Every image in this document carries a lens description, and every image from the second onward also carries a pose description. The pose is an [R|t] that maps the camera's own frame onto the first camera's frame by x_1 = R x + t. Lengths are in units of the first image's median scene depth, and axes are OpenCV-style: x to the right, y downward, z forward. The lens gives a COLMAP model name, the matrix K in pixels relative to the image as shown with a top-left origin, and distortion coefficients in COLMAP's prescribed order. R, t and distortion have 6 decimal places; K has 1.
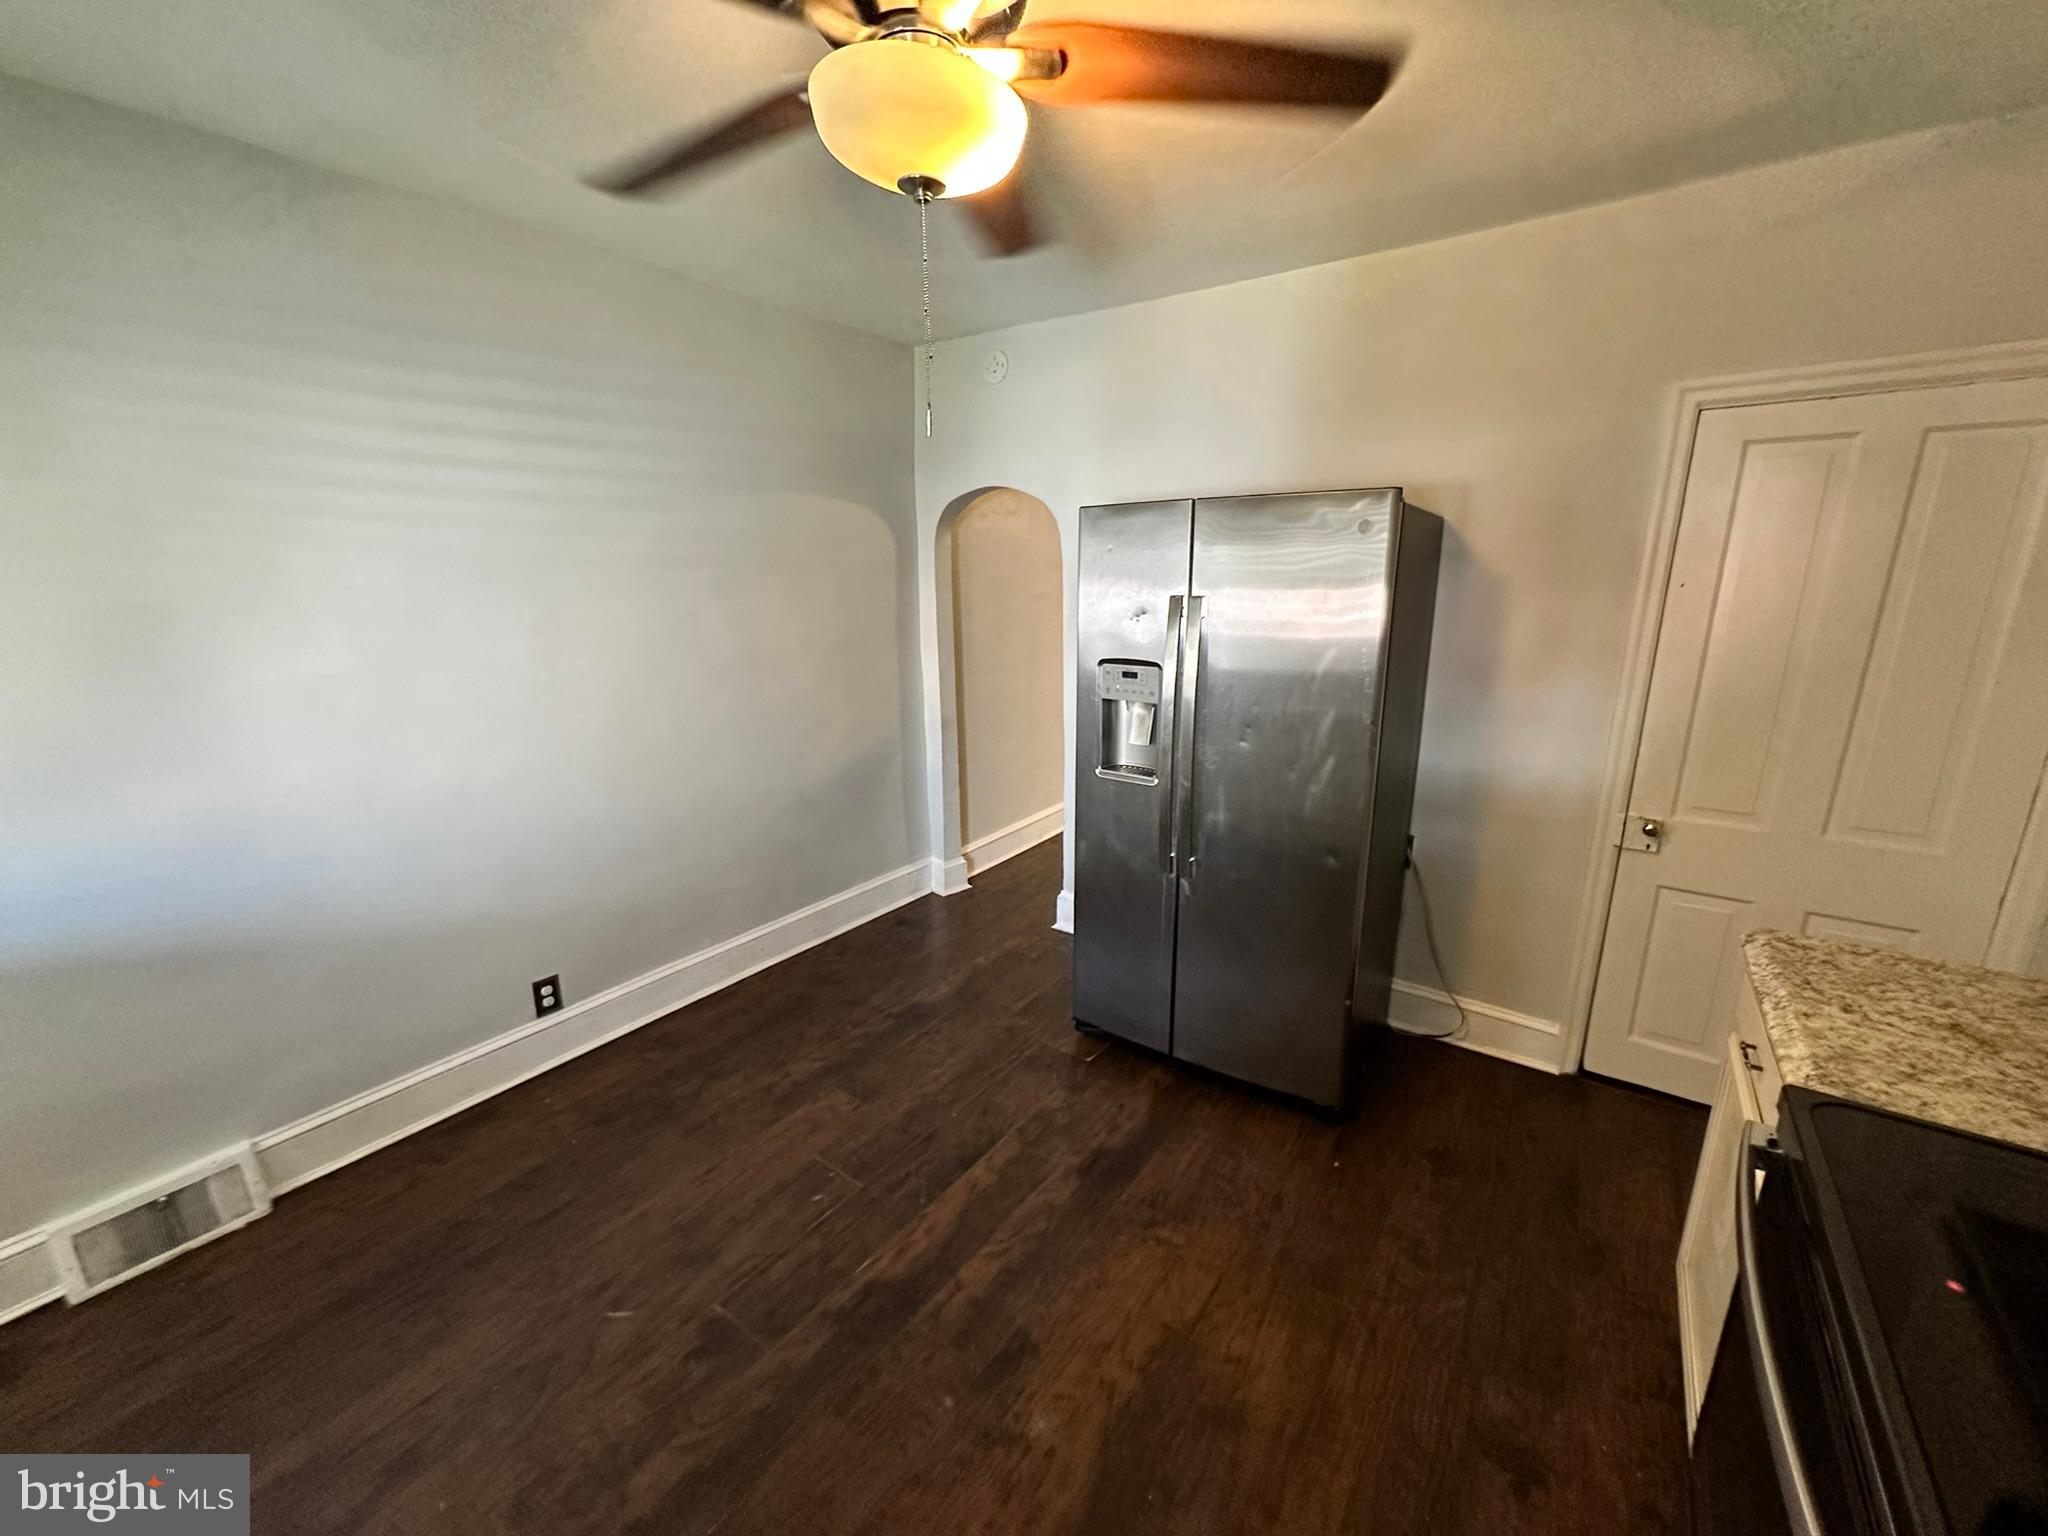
lens RADIAL K [[815.0, 0, 1025.6], [0, 815.0, 770.2], [0, 0, 1]] dist [-0.000985, 0.000029]
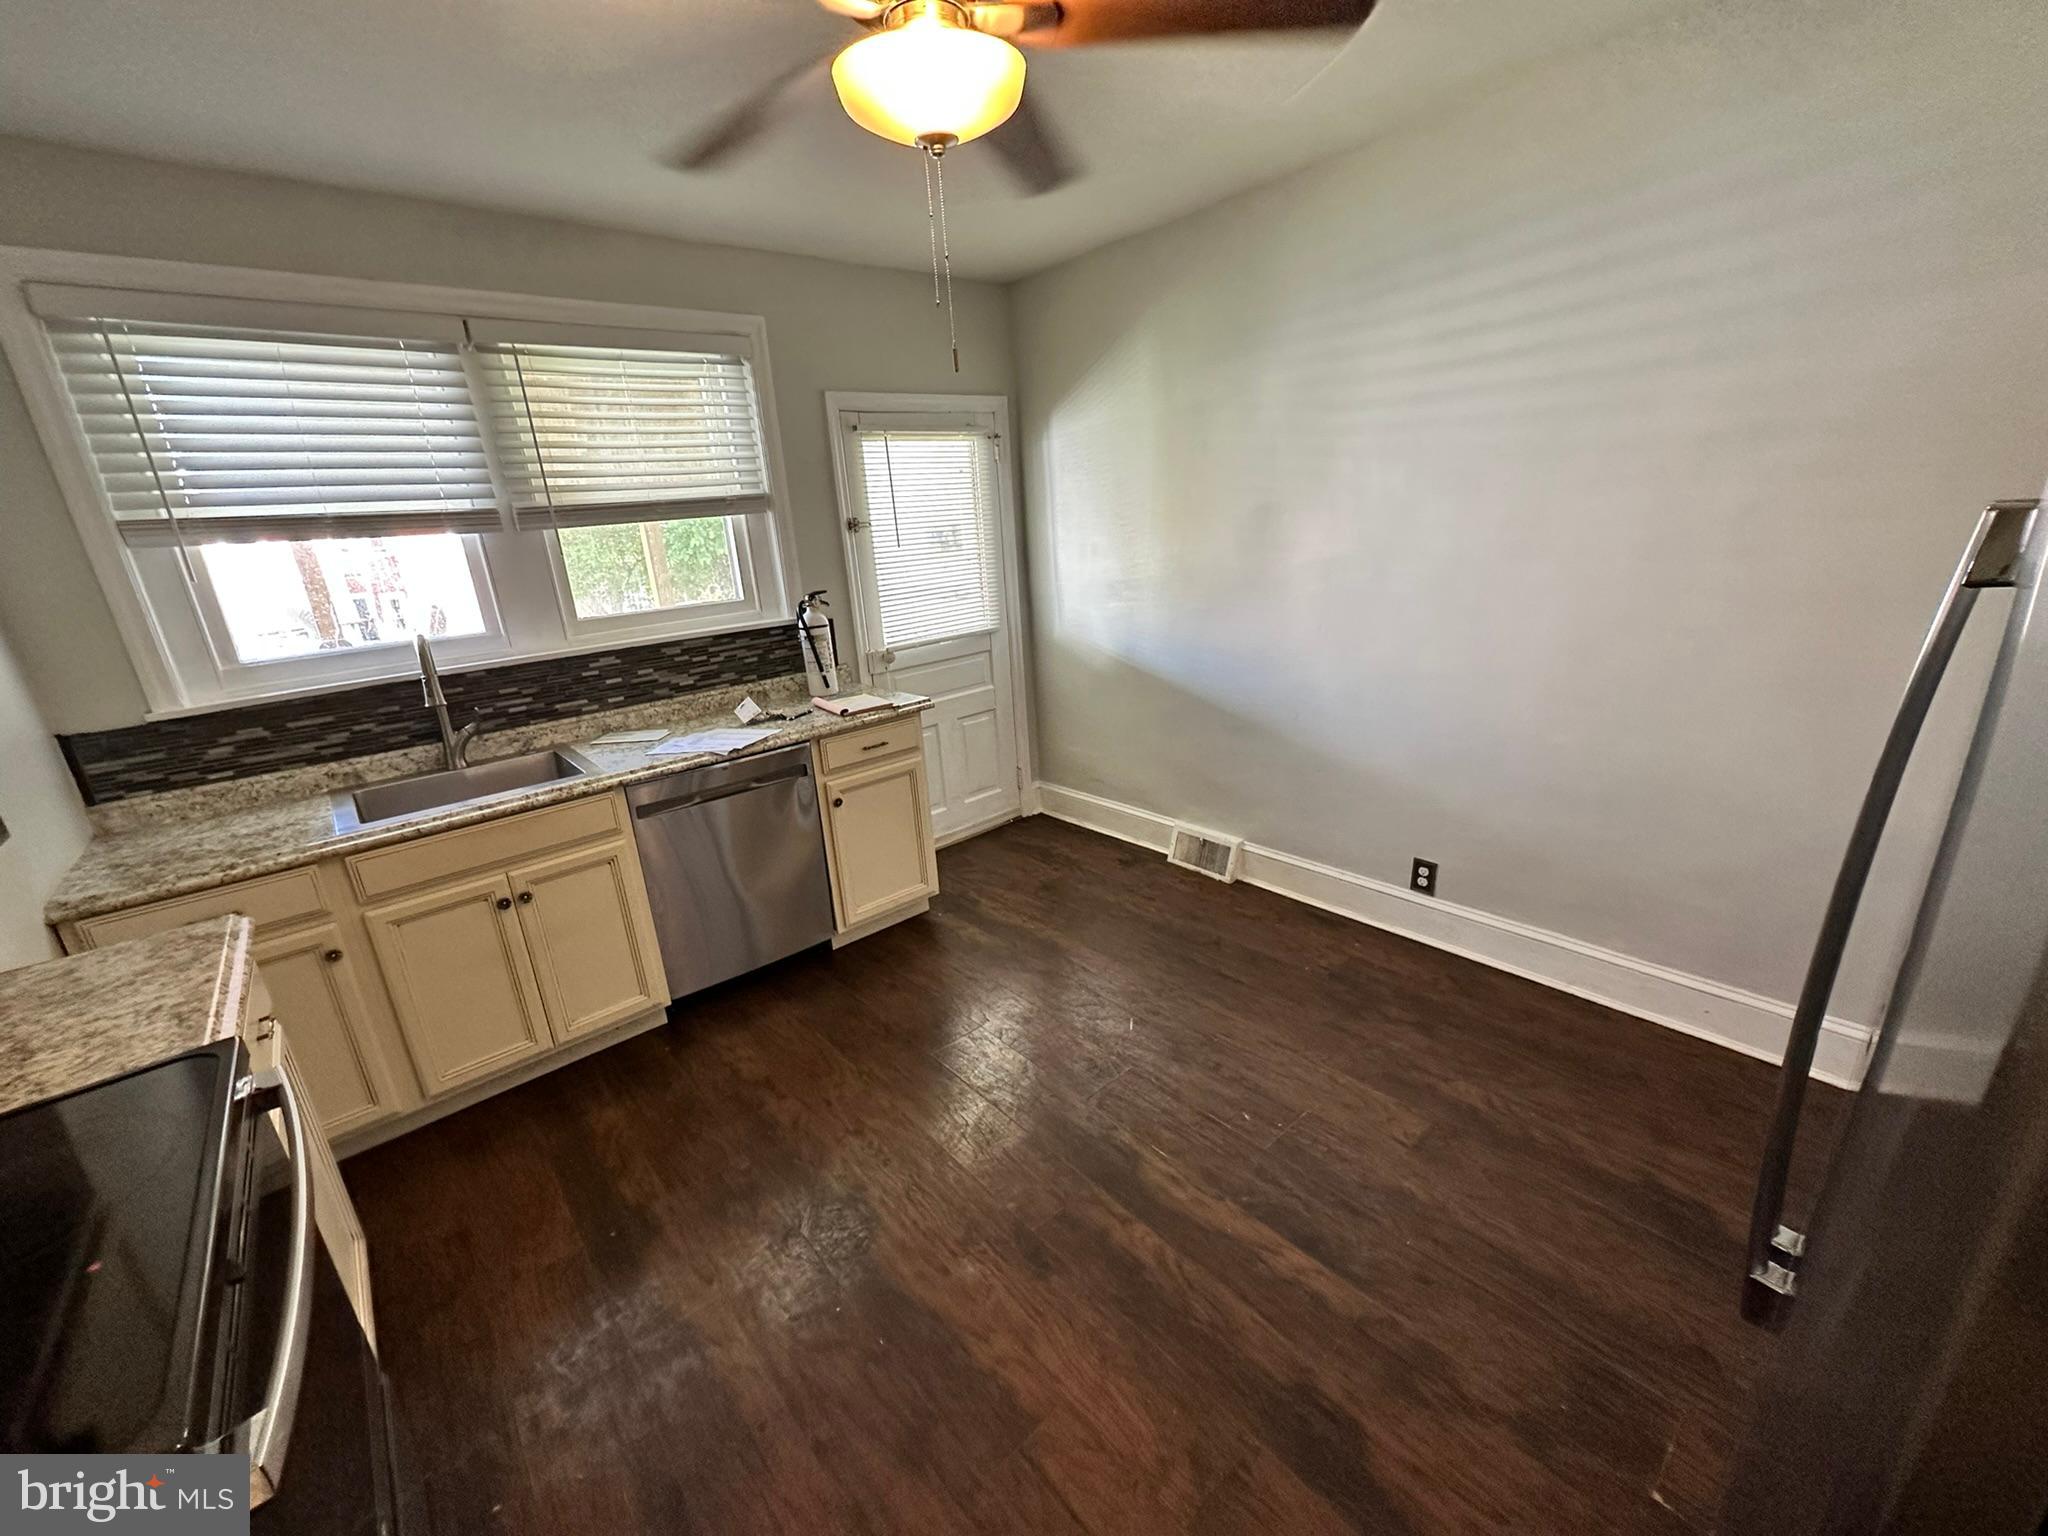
lens RADIAL K [[815.0, 0, 1025.6], [0, 815.0, 770.2], [0, 0, 1]] dist [-0.000985, 0.000029]
pose [[-0.236443, 0.313353, -0.919731, 0.588302], [-0.169034, 0.918872, 0.356515, -0.178988], [0.956829, 0.239761, -0.164294, 0.778870]]
